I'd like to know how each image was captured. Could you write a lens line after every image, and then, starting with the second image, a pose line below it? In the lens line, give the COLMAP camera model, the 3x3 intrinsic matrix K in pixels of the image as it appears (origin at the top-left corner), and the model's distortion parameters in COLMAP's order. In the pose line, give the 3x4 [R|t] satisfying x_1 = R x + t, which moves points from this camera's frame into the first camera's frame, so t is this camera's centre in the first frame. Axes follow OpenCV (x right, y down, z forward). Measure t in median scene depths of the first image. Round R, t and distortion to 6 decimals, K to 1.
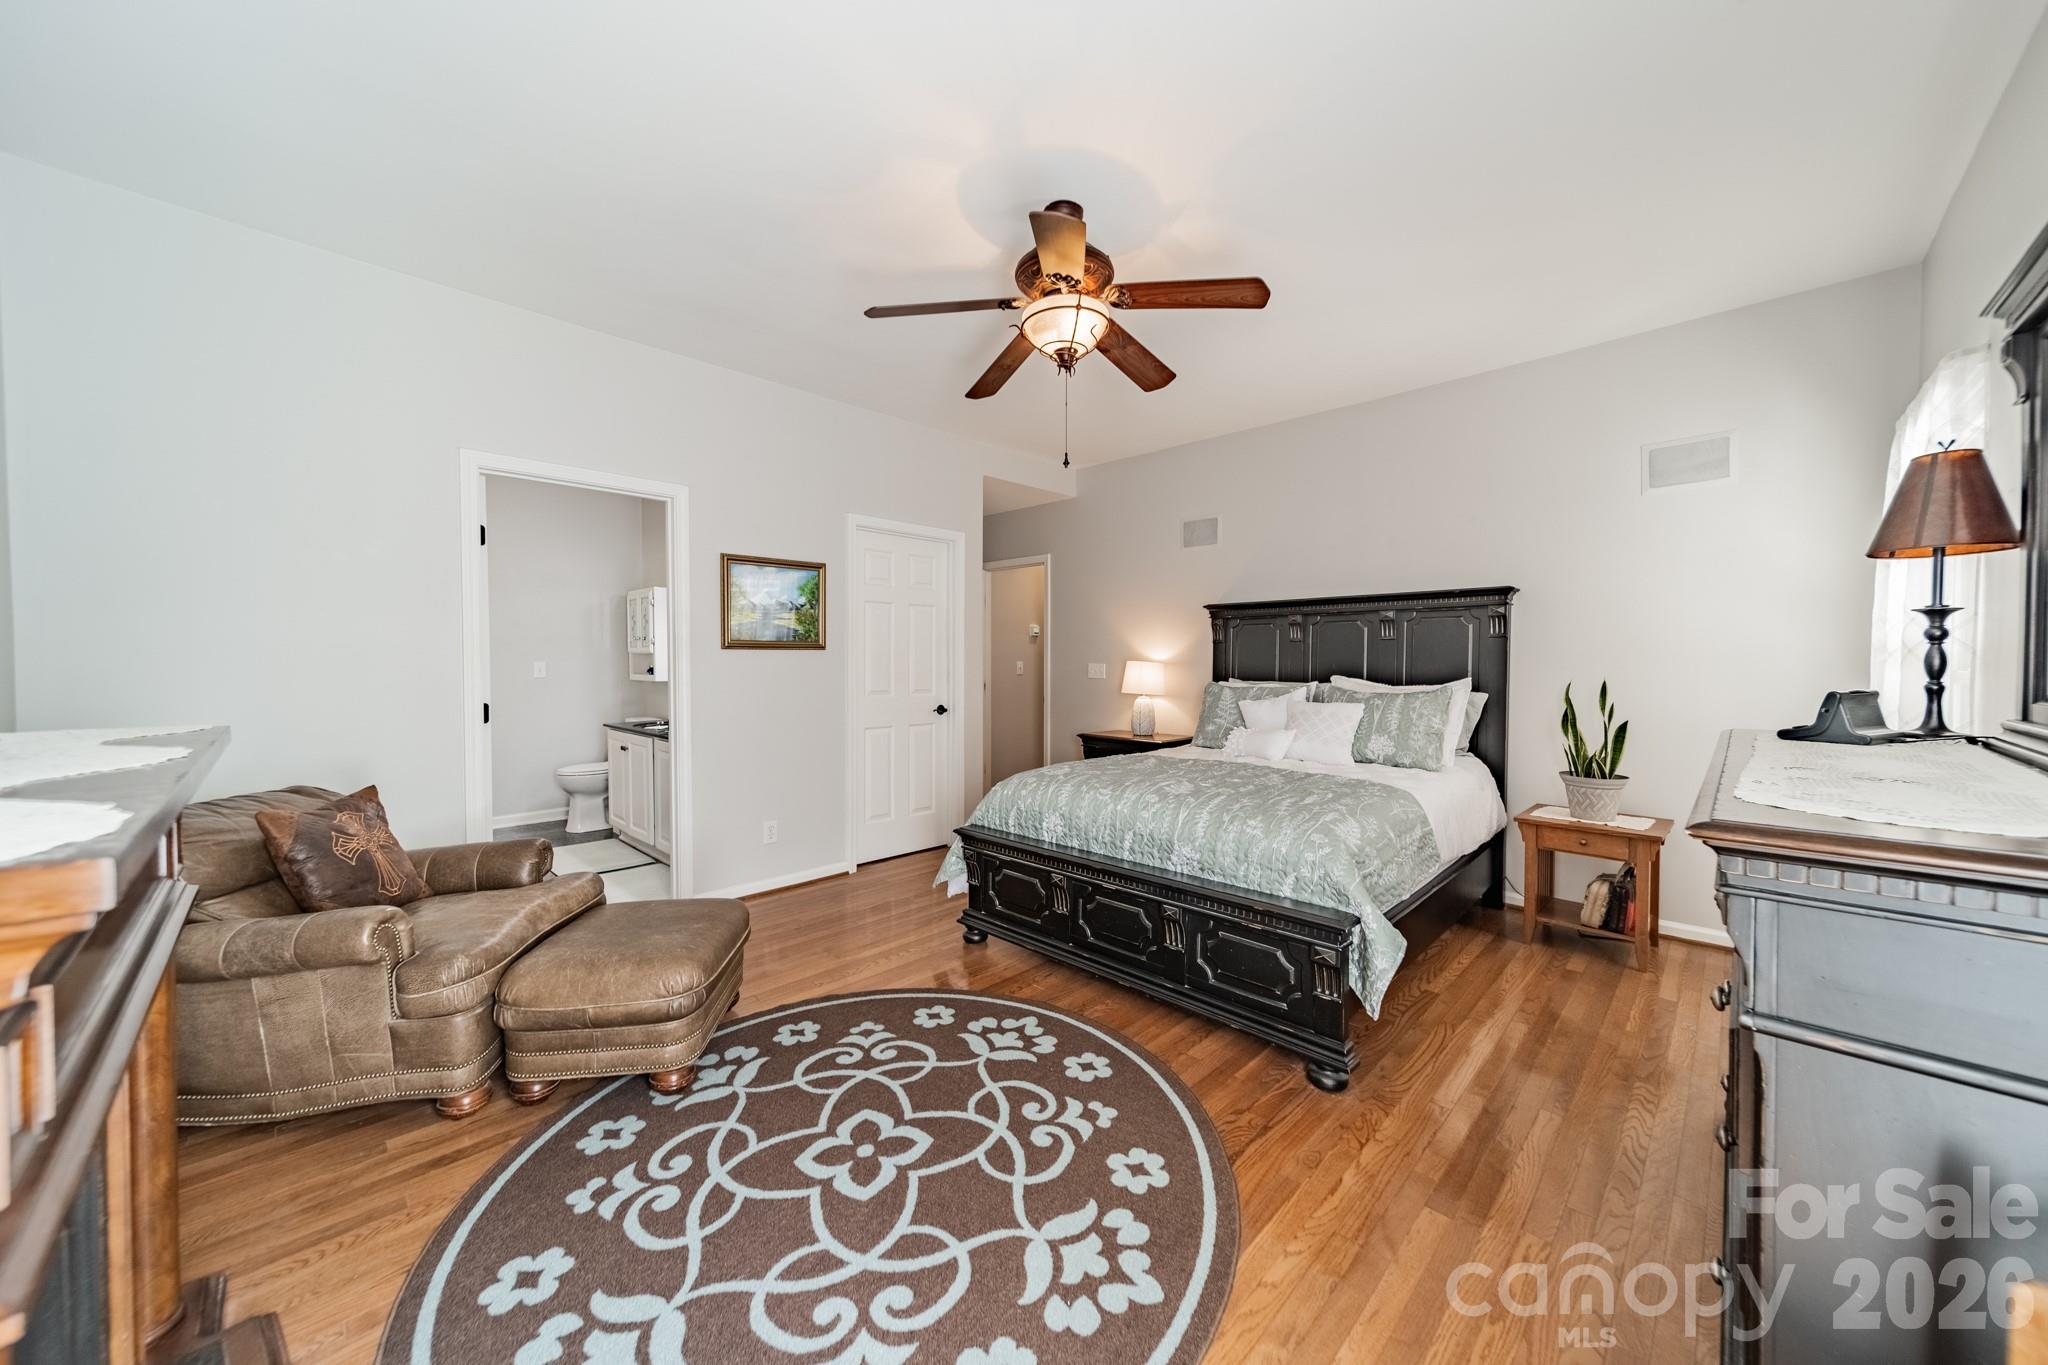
lens RADIAL K [[725.9, 0, 1031.5], [0, 725.9, 674.2], [0, 0, 1]] dist [0.002577, 0.000054]
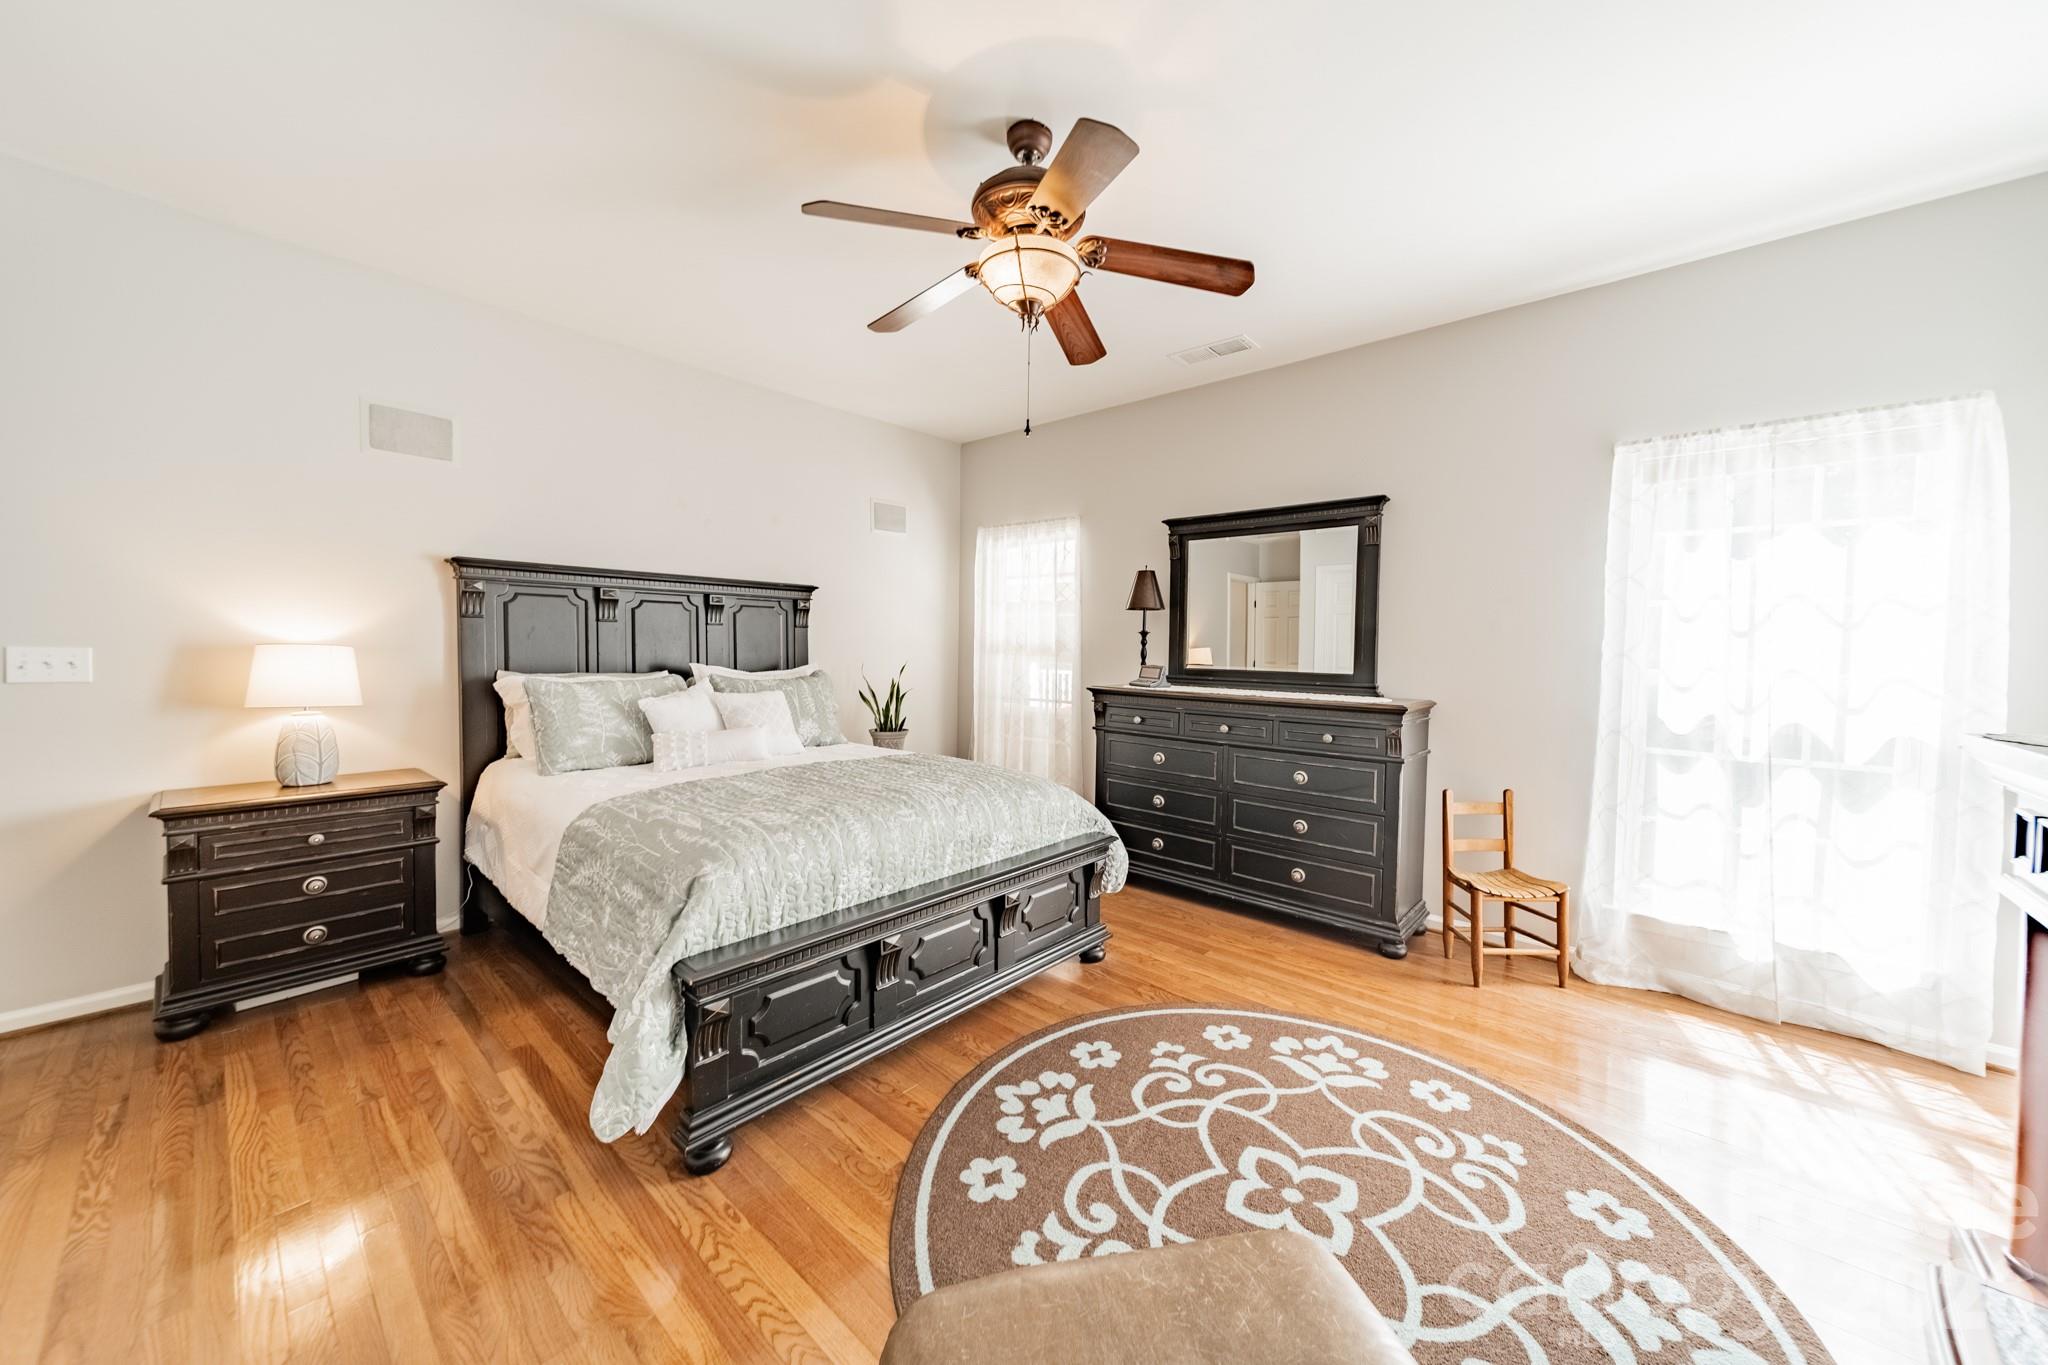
lens RADIAL K [[725.9, 0, 1034.9], [0, 725.9, 669.2], [0, 0, 1]] dist [0.002577, 0.000054]
pose [[-0.058450, -0.032536, 0.997760, -0.924030], [0.003731, 0.999455, 0.032809, -0.034126], [-0.998283, 0.005641, -0.058296, 1.149209]]
